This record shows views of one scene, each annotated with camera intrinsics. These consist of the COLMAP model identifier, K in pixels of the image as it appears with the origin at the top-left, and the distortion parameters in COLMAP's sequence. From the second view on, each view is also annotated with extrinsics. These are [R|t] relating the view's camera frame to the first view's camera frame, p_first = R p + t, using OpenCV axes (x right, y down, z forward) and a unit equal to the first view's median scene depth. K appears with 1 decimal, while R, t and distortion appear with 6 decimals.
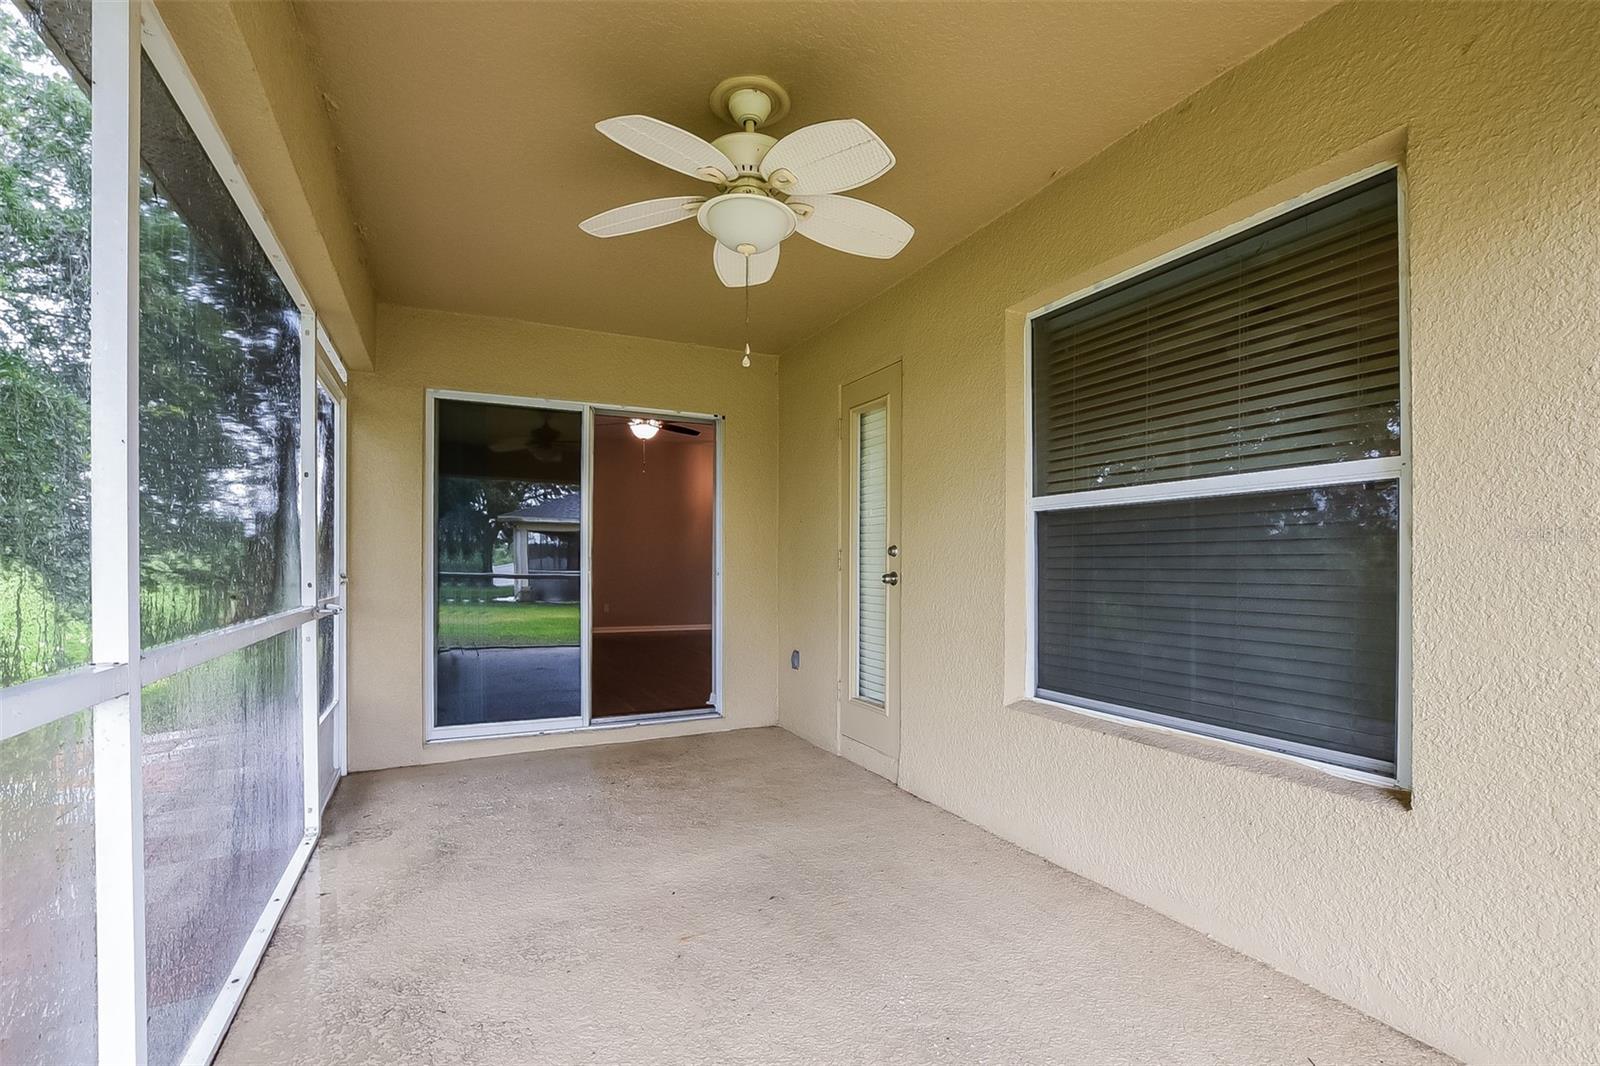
lens RADIAL K [[709.8, 0, 770.5], [0, 709.8, 568.4], [0, 0, 1]] dist [-0.035087, 0.007656]
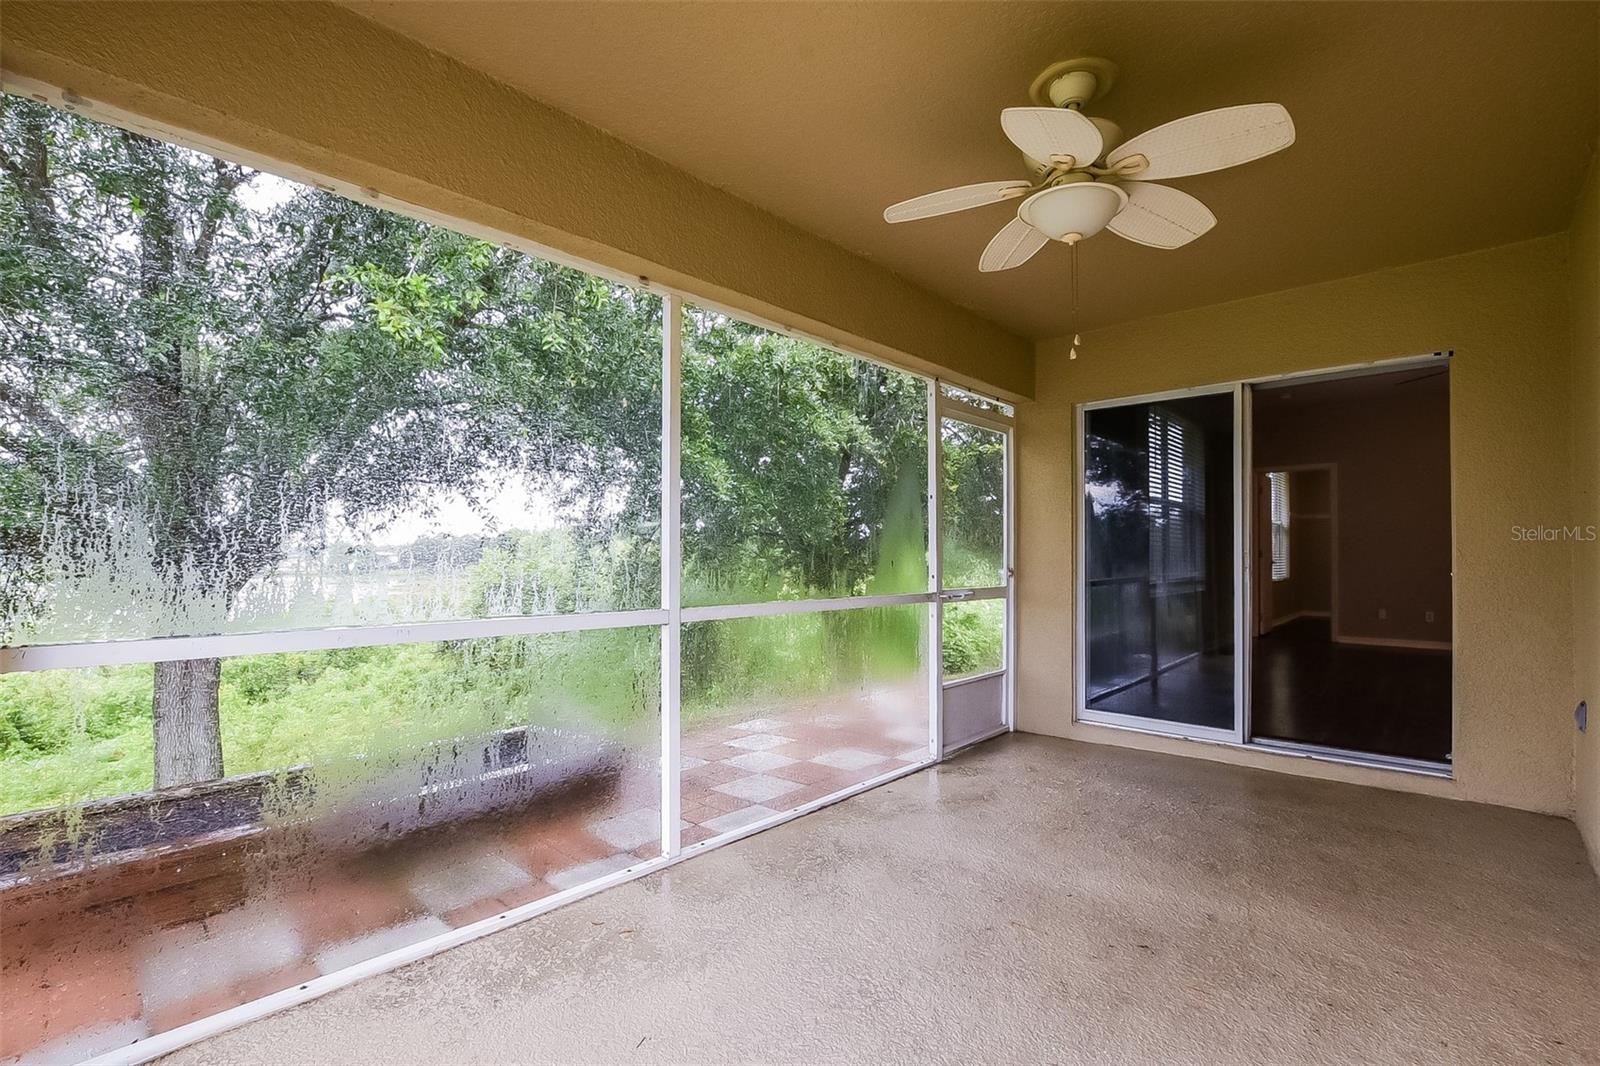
lens RADIAL K [[709.8, 0, 787.1], [0, 709.8, 542.6], [0, 0, 1]] dist [-0.035087, 0.007656]
pose [[0.369696, -0.021485, -0.928904, 0.407046], [-0.003451, 0.999694, -0.024495, -0.006115], [0.929146, 0.012261, 0.369509, 0.165706]]
